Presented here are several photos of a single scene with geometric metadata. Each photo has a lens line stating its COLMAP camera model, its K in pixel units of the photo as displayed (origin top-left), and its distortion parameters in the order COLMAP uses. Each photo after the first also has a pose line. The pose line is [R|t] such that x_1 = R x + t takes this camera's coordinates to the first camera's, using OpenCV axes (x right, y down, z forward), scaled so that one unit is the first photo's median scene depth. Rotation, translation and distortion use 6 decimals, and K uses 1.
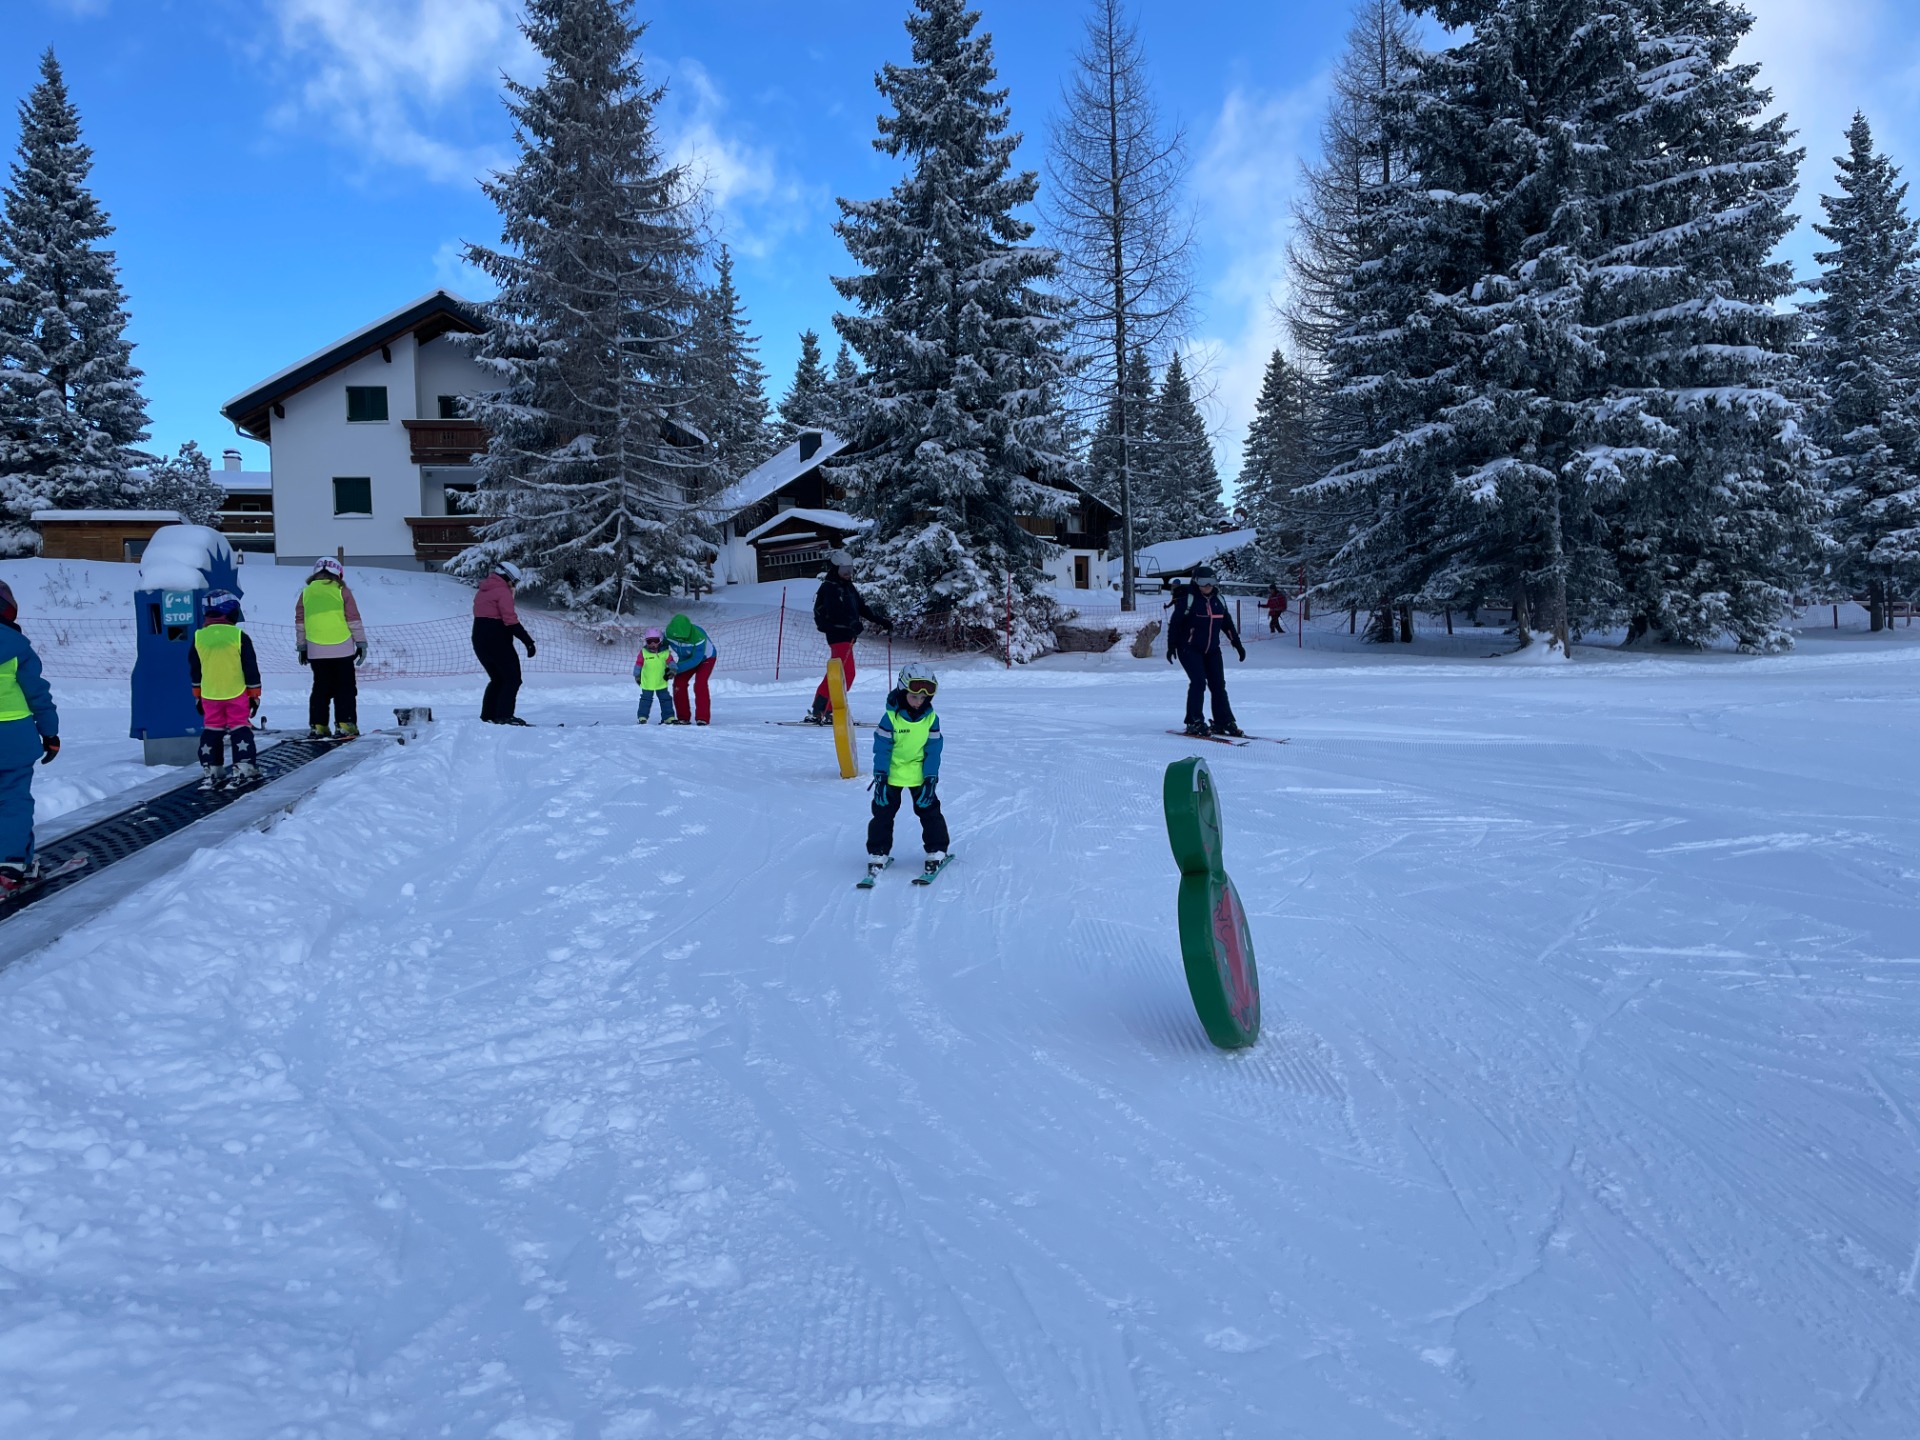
lens RADIAL K [[1448.8, 0, 942.9], [0, 1448.8, 725.9], [0, 0, 1]] dist [0.101427, -0.130827]
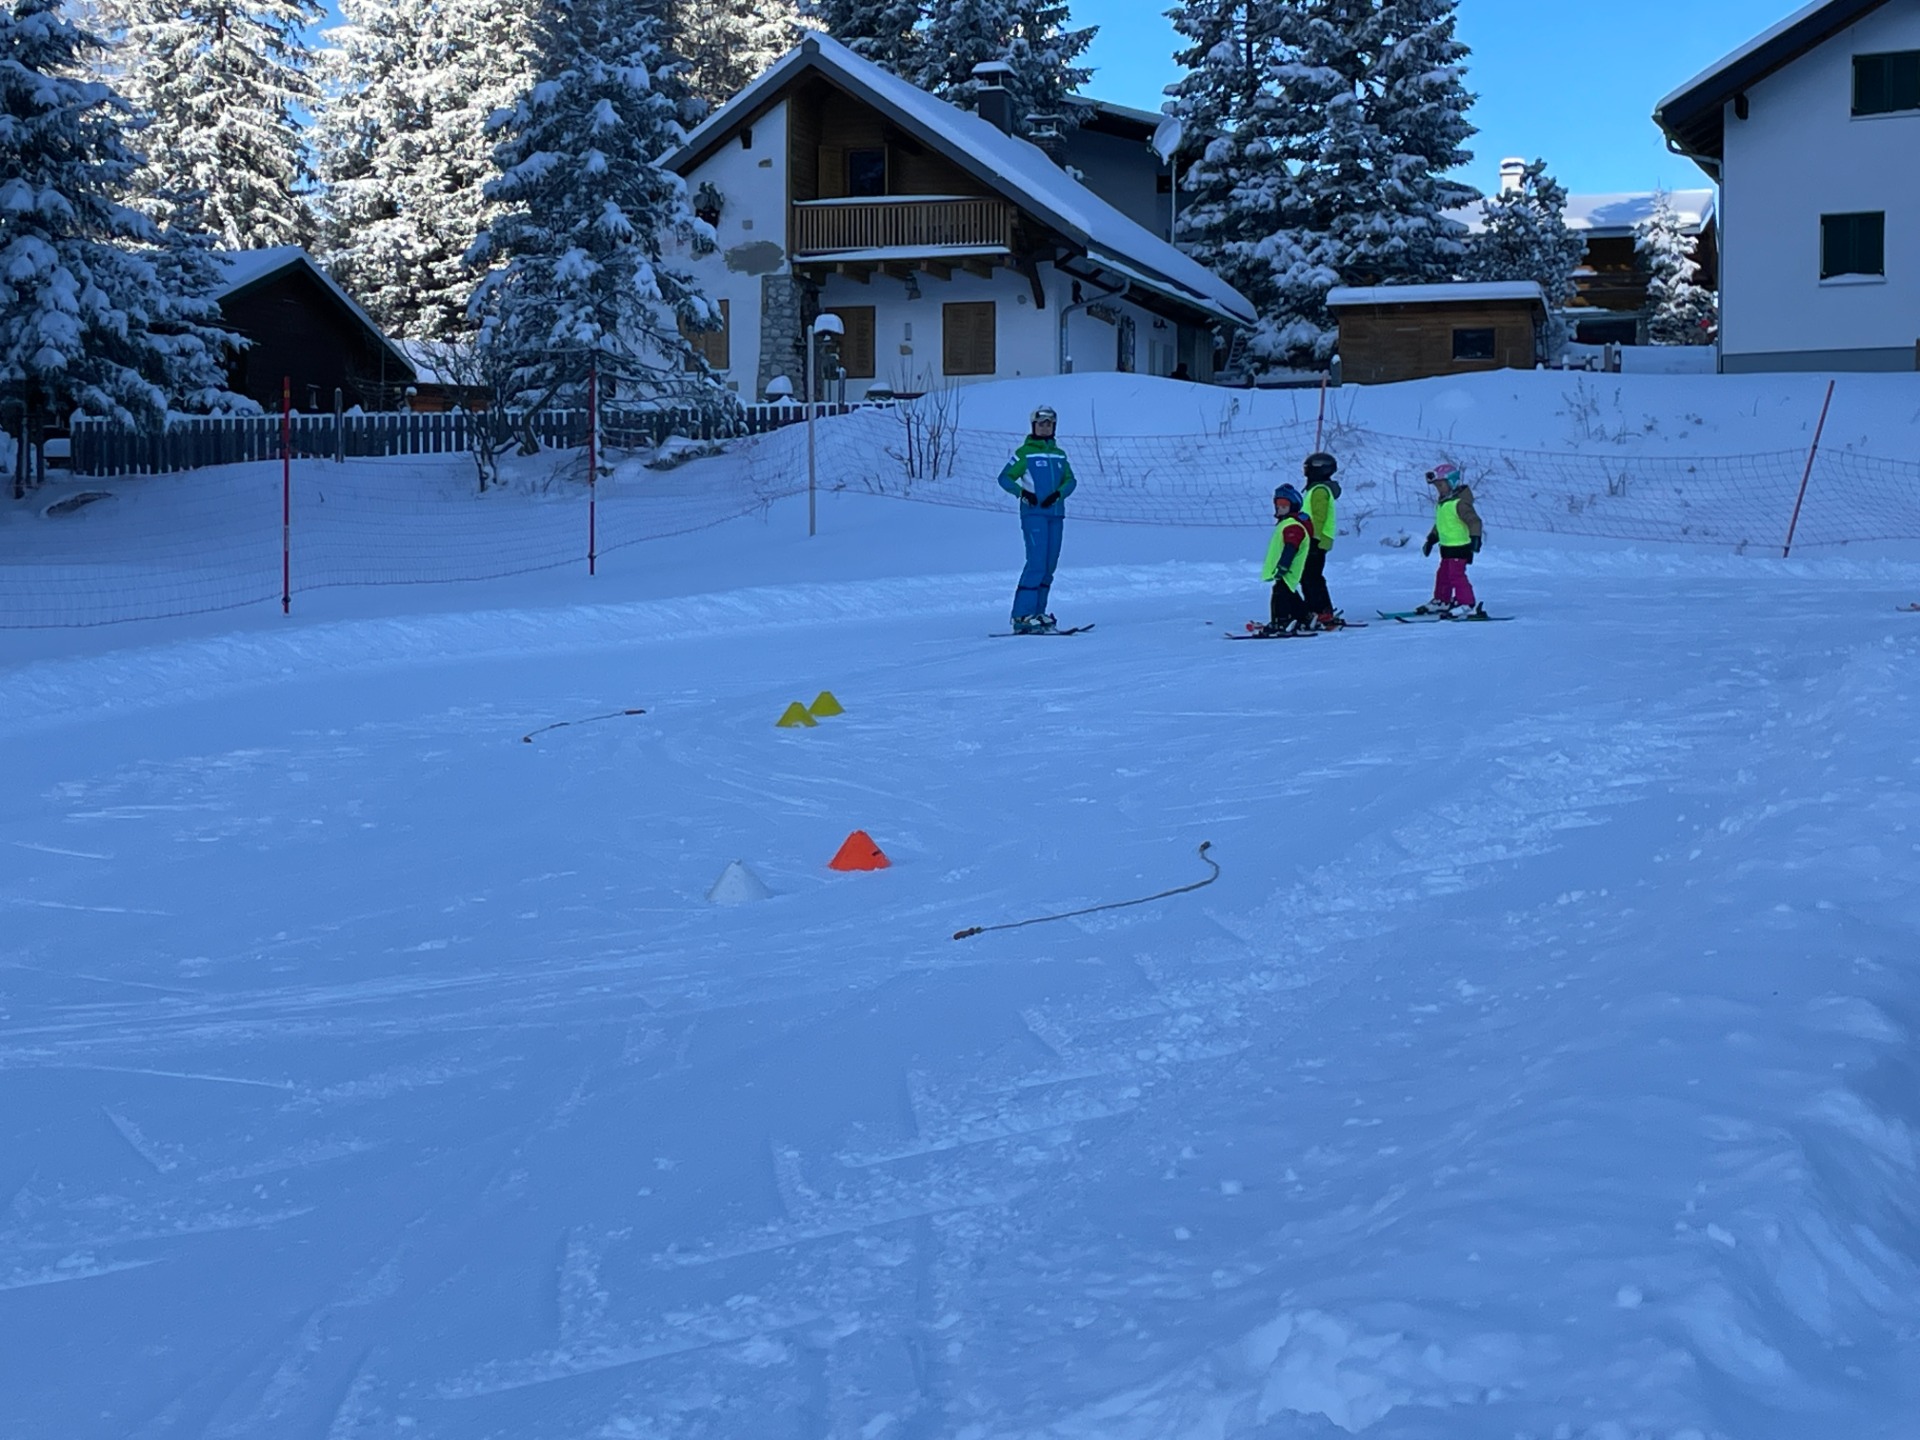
lens RADIAL K [[3154.5, 0, 962.2], [0, 3154.5, 702.6], [0, 0, 1]] dist [0.109424, 0.000000]
pose [[0.848569, 0.040563, -0.527528, -0.039789], [-0.039280, 0.999135, 0.013642, 0.026296], [0.527625, 0.009145, 0.849428, -0.328140]]
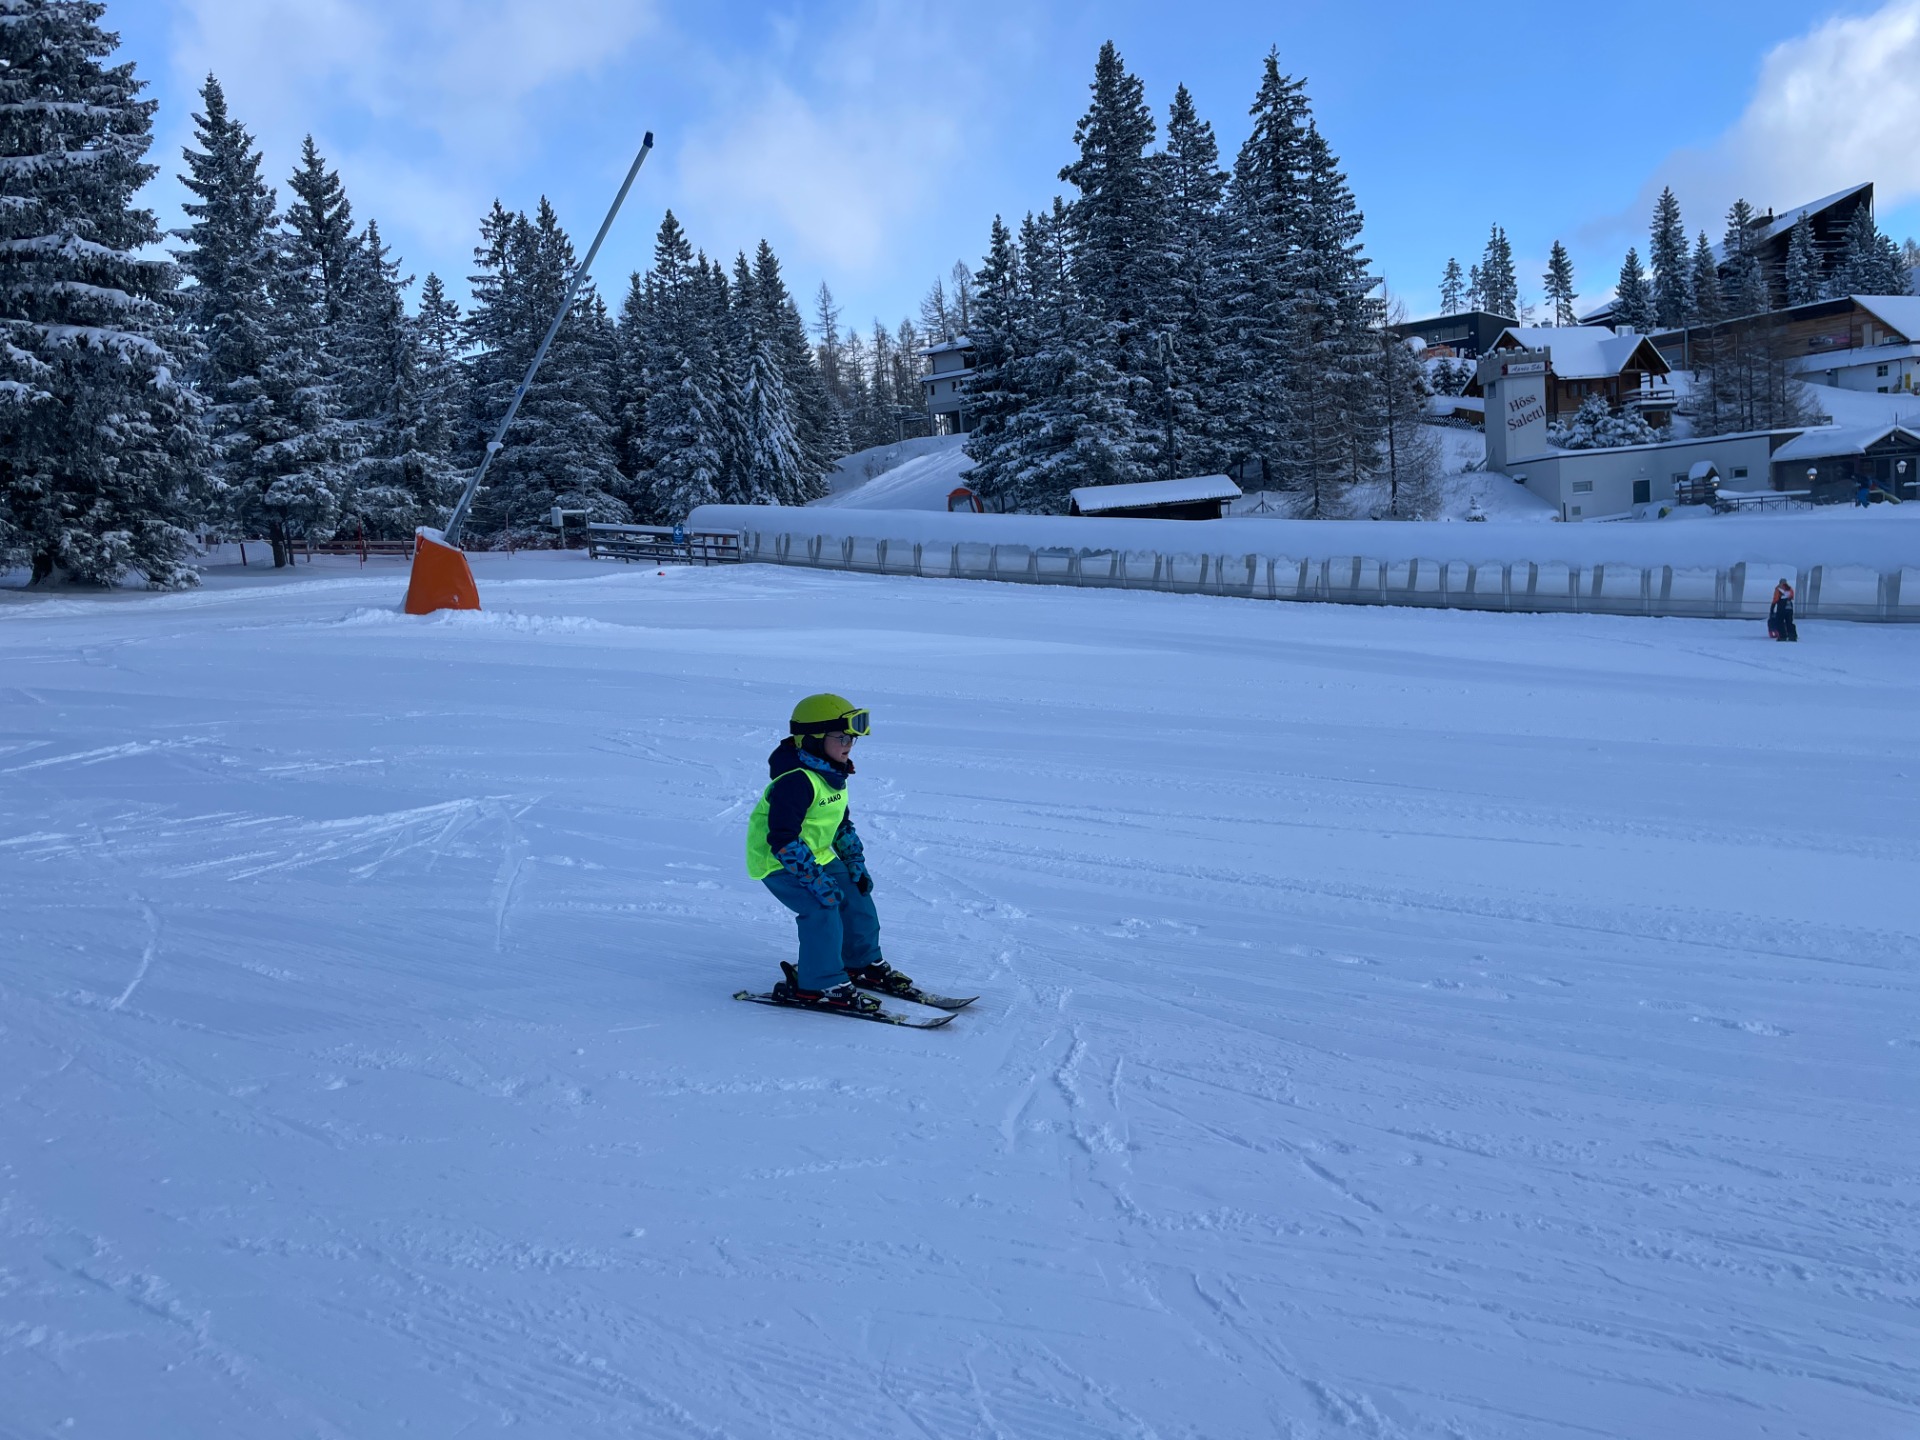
lens RADIAL K [[1448.8, 0, 973.7], [0, 1448.8, 723.0], [0, 0, 1]] dist [0.101427, -0.130827]
pose [[0.549658, -0.106054, 0.828631, -0.007149], [0.073421, 0.994203, 0.078542, 0.004697], [-0.832157, 0.017668, 0.554259, -0.055139]]
